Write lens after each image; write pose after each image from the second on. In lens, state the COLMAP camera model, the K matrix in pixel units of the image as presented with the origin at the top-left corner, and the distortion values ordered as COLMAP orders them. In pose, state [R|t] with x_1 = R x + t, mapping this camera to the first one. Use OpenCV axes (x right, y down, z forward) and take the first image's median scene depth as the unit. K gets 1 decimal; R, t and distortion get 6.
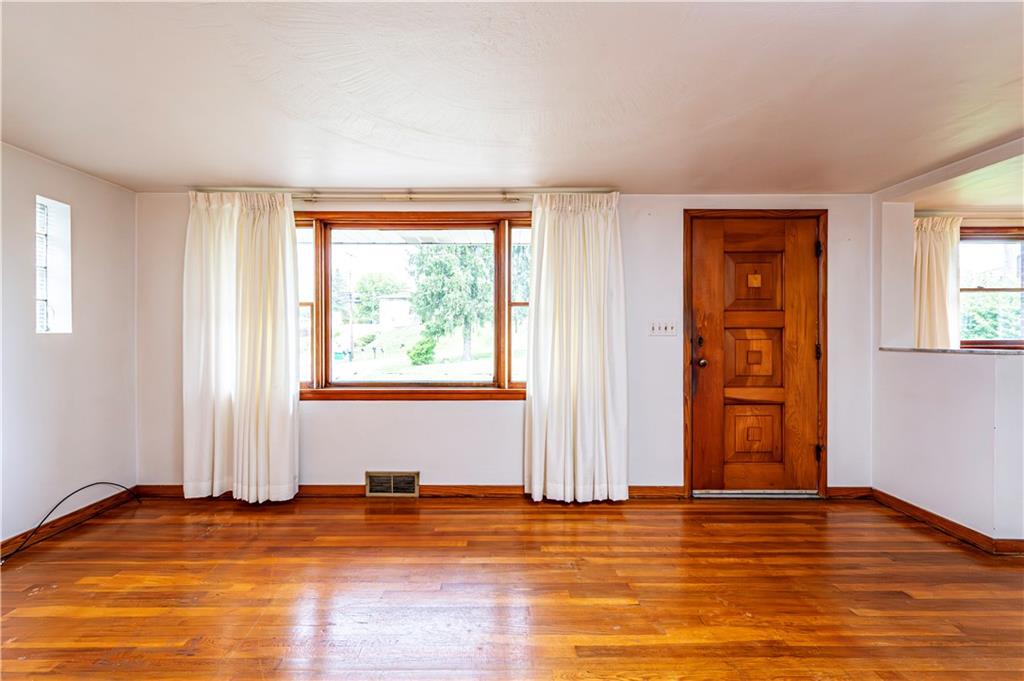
lens RADIAL K [[412.6, 0, 506.2], [0, 412.6, 339.4], [0, 0, 1]] dist [0.000361, -0.000513]
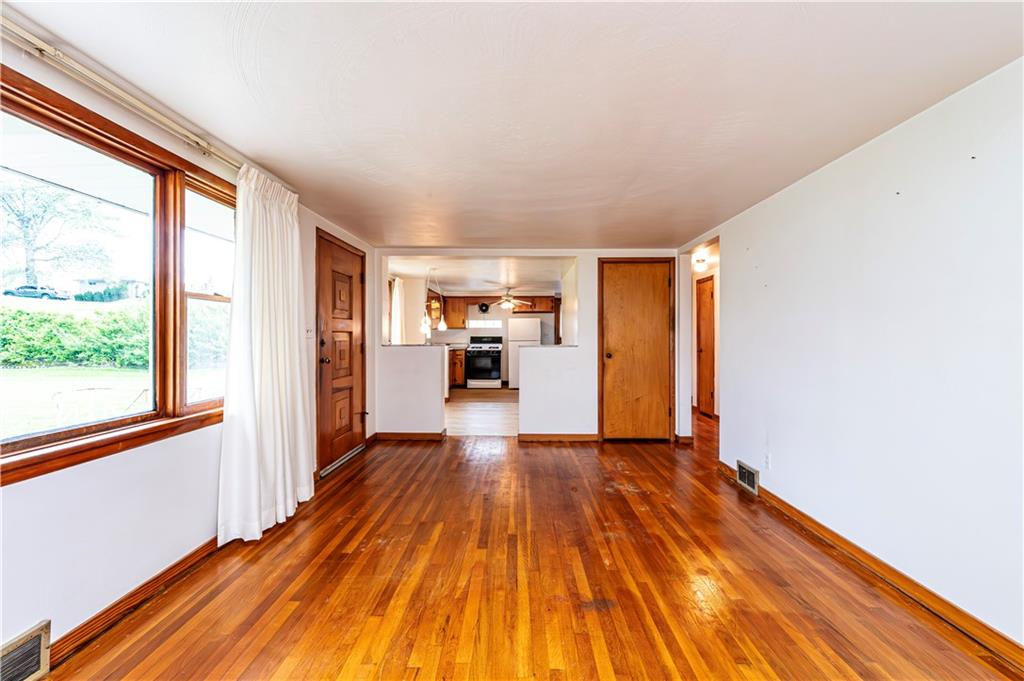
lens RADIAL K [[412.6, 0, 508.4], [0, 412.6, 336.1], [0, 0, 1]] dist [0.000361, -0.000513]
pose [[0.025013, -0.001298, 0.999686, -0.690259], [0.006161, 0.999980, 0.001144, -0.011645], [-0.999668, 0.006130, 0.025020, 0.442633]]
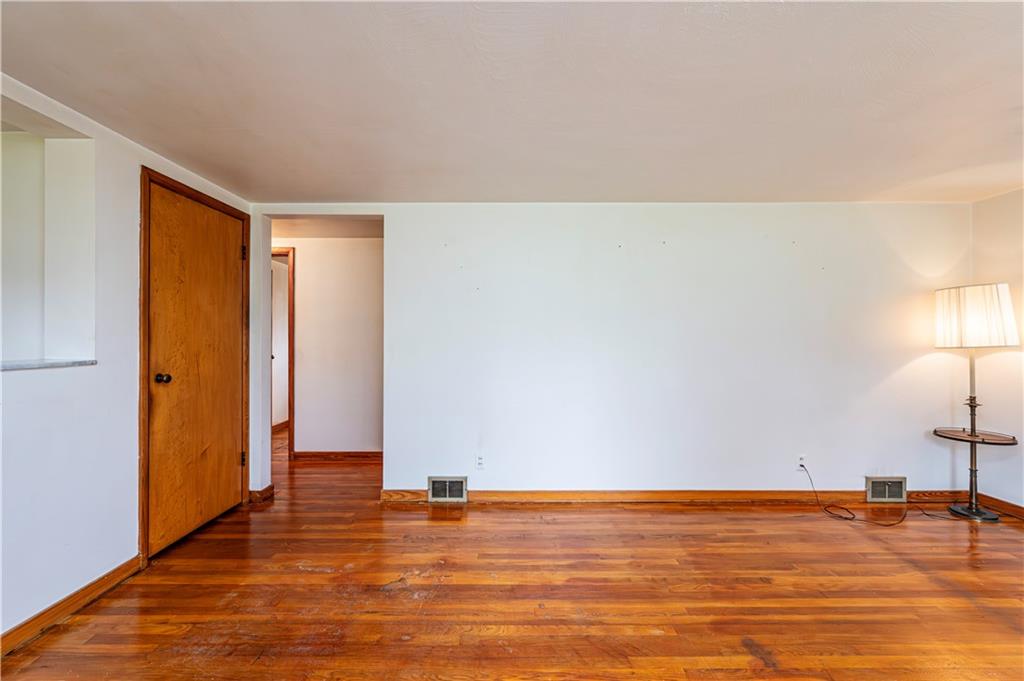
lens RADIAL K [[412.6, 0, 510.8], [0, 412.6, 338.4], [0, 0, 1]] dist [0.000361, -0.000513]
pose [[-0.999998, -0.002091, 0.000666, 0.243195], [-0.002087, 0.999982, 0.005697, -0.012764], [-0.000678, 0.005695, -0.999984, 0.849688]]
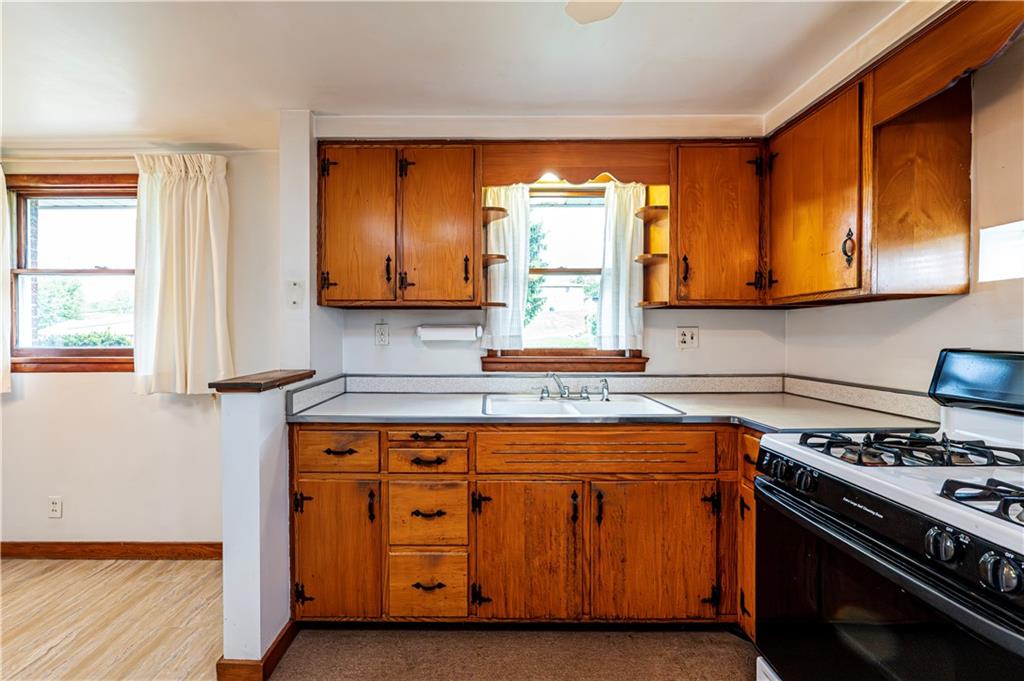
lens RADIAL K [[412.6, 0, 494.9], [0, 412.6, 339.2], [0, 0, 1]] dist [0.000361, -0.000513]
pose [[0.999998, 0.002110, 0.000543, 2.116496], [-0.002113, 0.999988, 0.004377, -0.018948], [-0.000534, -0.004379, 0.999990, 0.402104]]
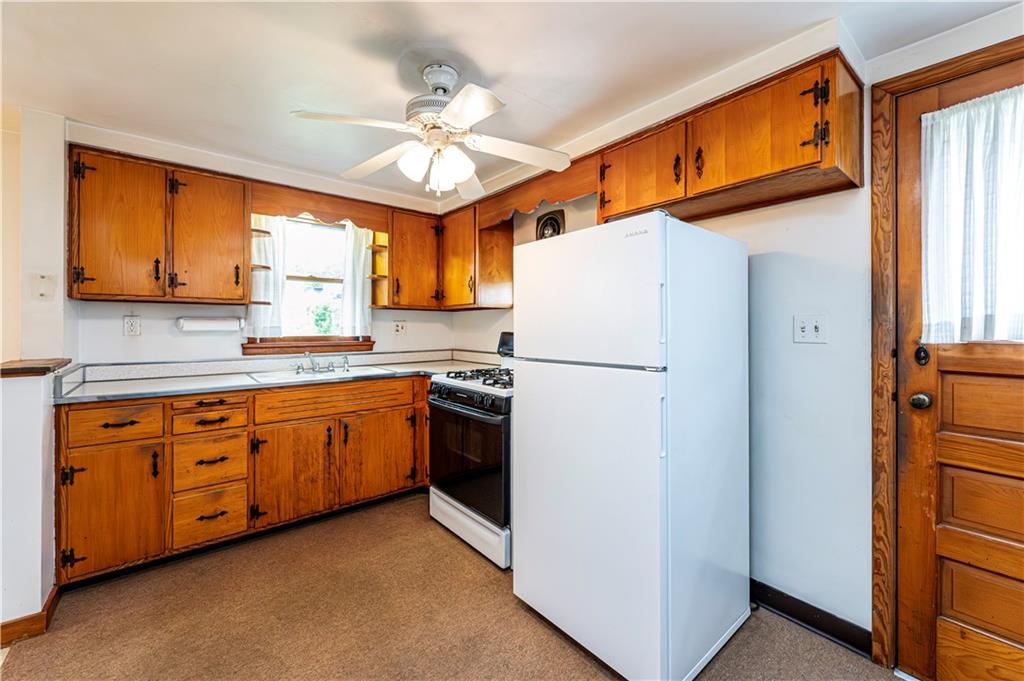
lens RADIAL K [[412.6, 0, 513.0], [0, 412.6, 323.5], [0, 0, 1]] dist [0.000361, -0.000513]
pose [[0.773200, 0.006942, 0.634125, 1.976879], [0.002057, 0.999907, -0.013456, -0.015354], [-0.634159, 0.011708, 0.773114, 0.052197]]
